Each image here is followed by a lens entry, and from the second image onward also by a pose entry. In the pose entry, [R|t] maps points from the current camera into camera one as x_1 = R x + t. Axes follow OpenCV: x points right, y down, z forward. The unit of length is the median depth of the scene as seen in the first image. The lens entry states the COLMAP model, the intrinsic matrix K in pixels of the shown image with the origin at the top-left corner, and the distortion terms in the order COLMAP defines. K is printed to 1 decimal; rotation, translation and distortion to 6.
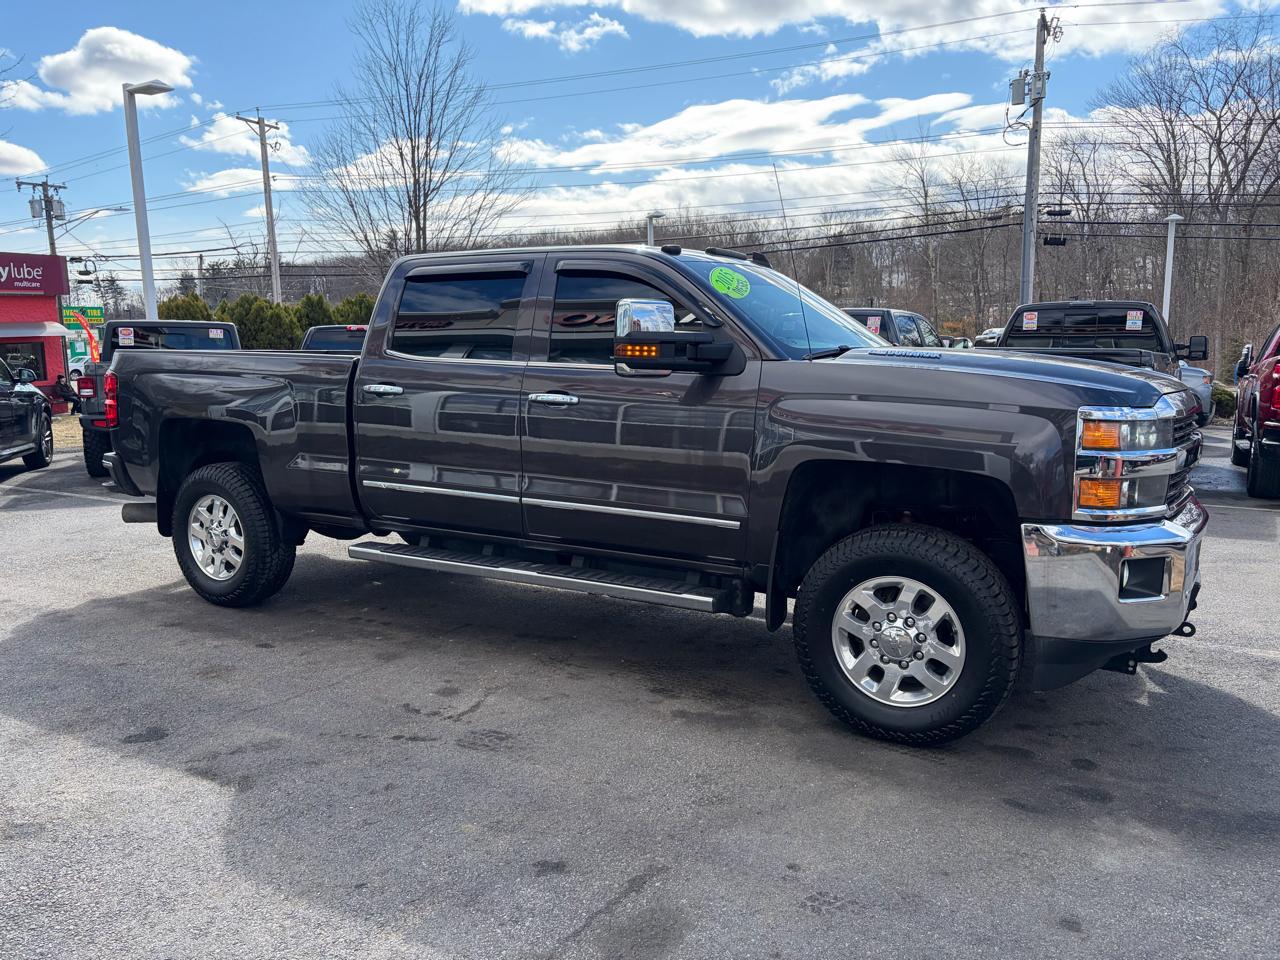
lens RADIAL K [[963.5, 0, 642.0], [0, 963.5, 452.3], [0, 0, 1]] dist [0.054648, -0.057824]
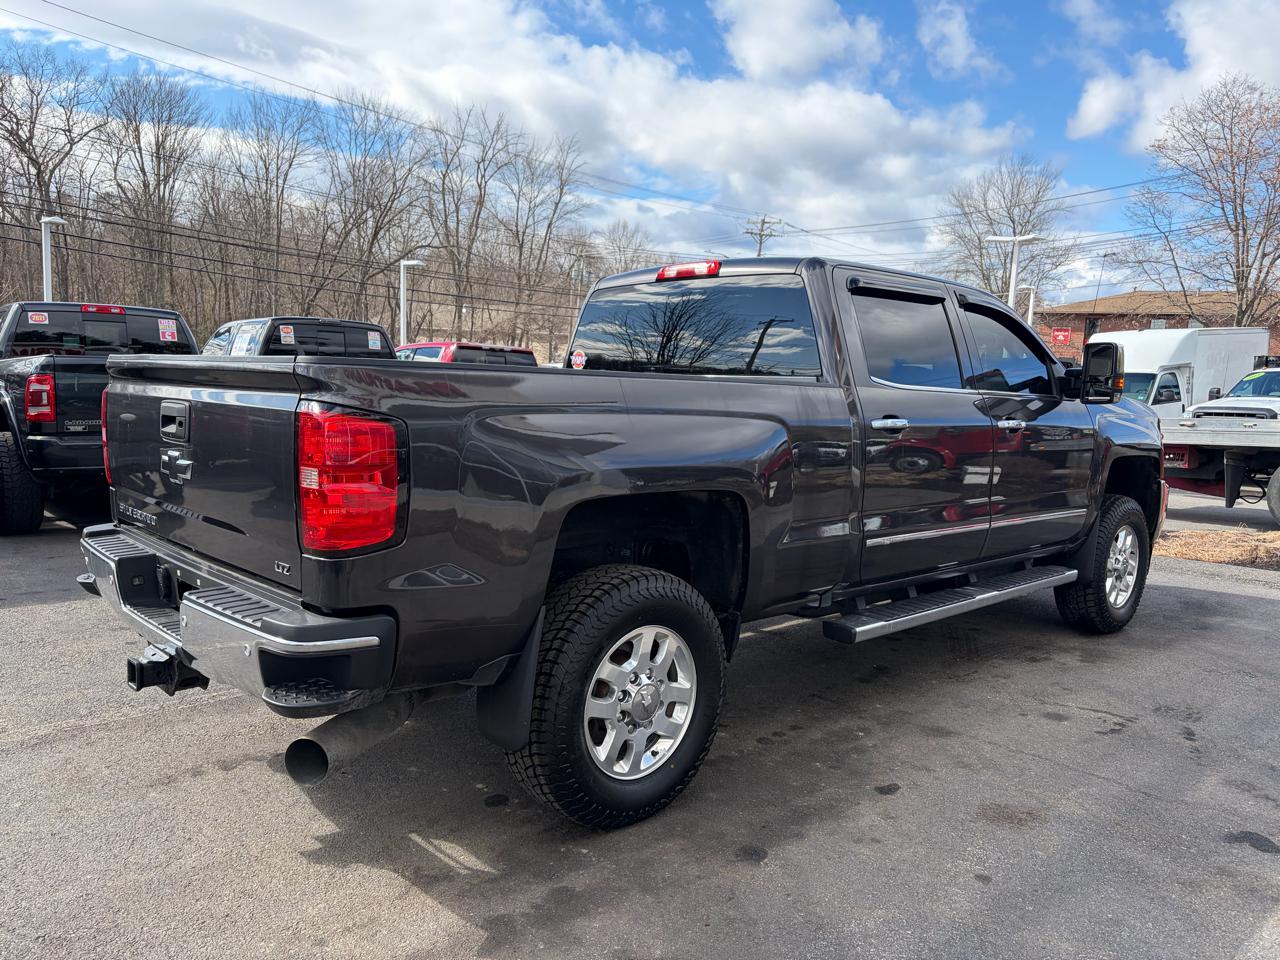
lens RADIAL K [[963.5, 0, 636.7], [0, 963.5, 489.8], [0, 0, 1]] dist [0.054648, -0.057824]
pose [[0.288706, -0.104417, 0.951707, -1.133192], [0.075392, 0.993428, 0.086124, -0.097959], [-0.954445, 0.046886, 0.294681, 0.986437]]
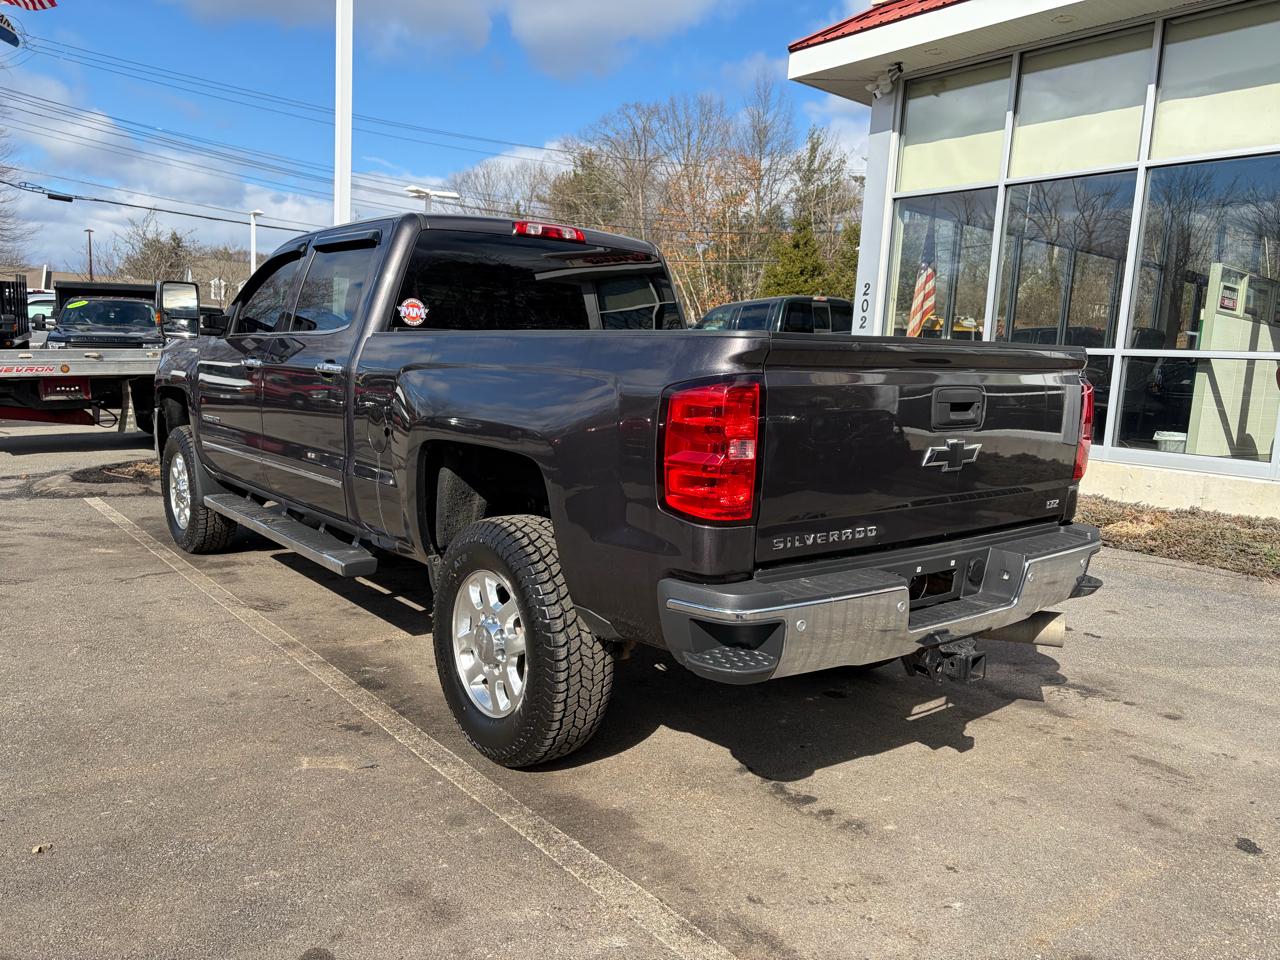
lens RADIAL K [[967.7, 0, 645.6], [0, 967.7, 489.8], [0, 0, 1]] dist [0.031200, -0.021918]
pose [[-0.933502, -0.085656, 0.348191, -0.648504], [0.002987, 0.969158, 0.246423, -0.212182], [-0.358559, 0.231077, -0.904455, 2.095842]]
